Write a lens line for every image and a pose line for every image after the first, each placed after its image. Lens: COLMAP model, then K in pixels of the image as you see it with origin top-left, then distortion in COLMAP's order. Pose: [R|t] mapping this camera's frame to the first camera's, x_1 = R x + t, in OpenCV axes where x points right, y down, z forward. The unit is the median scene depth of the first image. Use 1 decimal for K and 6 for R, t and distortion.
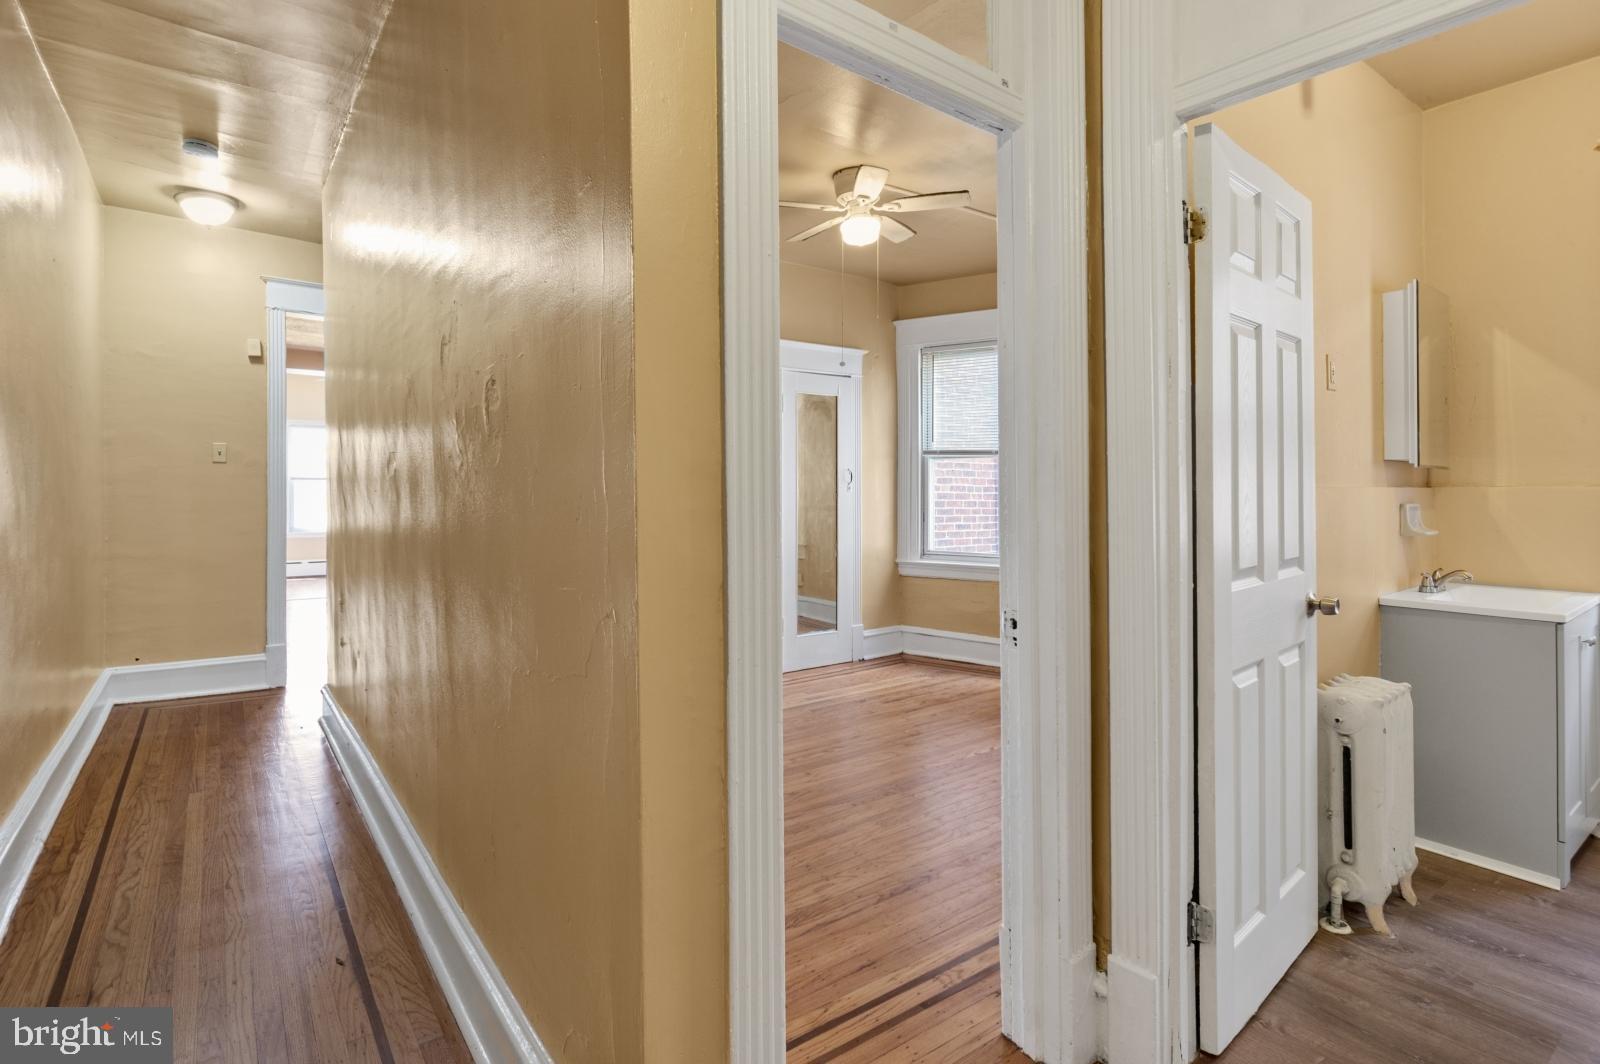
lens RADIAL K [[767.9, 0, 803.9], [0, 767.9, 491.9], [0, 0, 1]] dist [-0.020280, -0.000096]
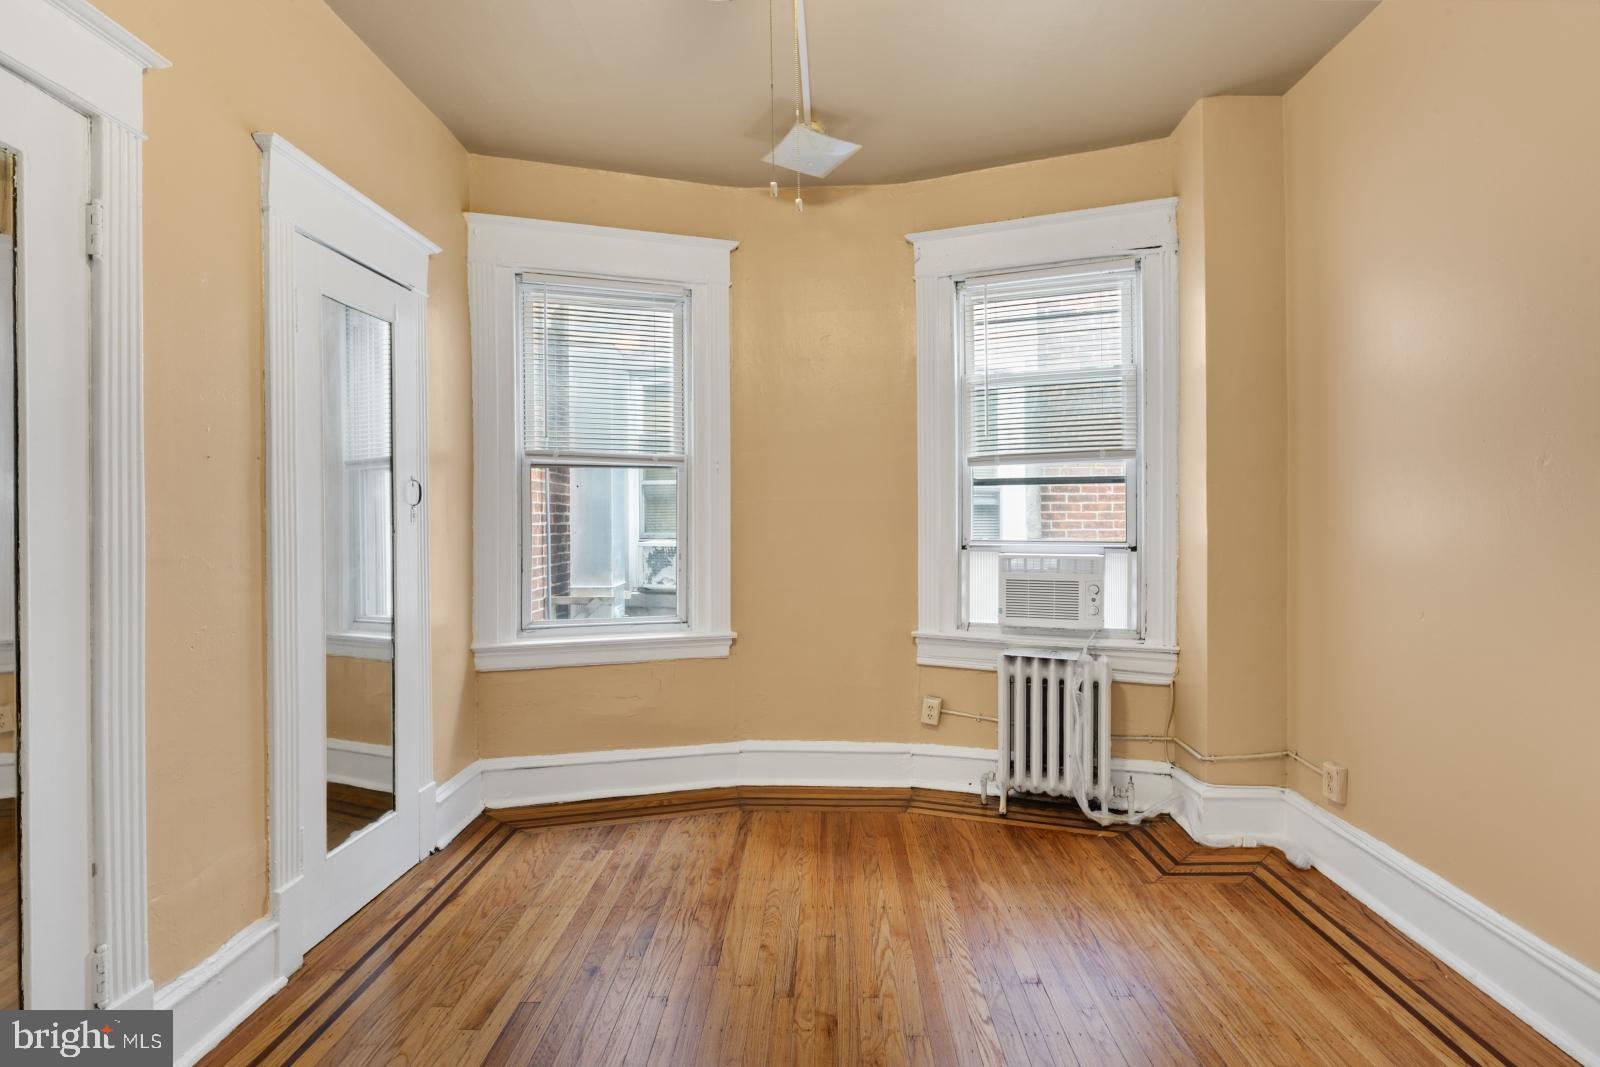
lens RADIAL K [[765.6, 0, 787.9], [0, 765.6, 530.9], [0, 0, 1]] dist [0.007755, 0.000279]
pose [[0.632777, -0.014648, 0.774196, -0.165005], [0.005738, 0.999882, 0.014228, -0.000976], [-0.774313, -0.004560, 0.632787, 0.475381]]
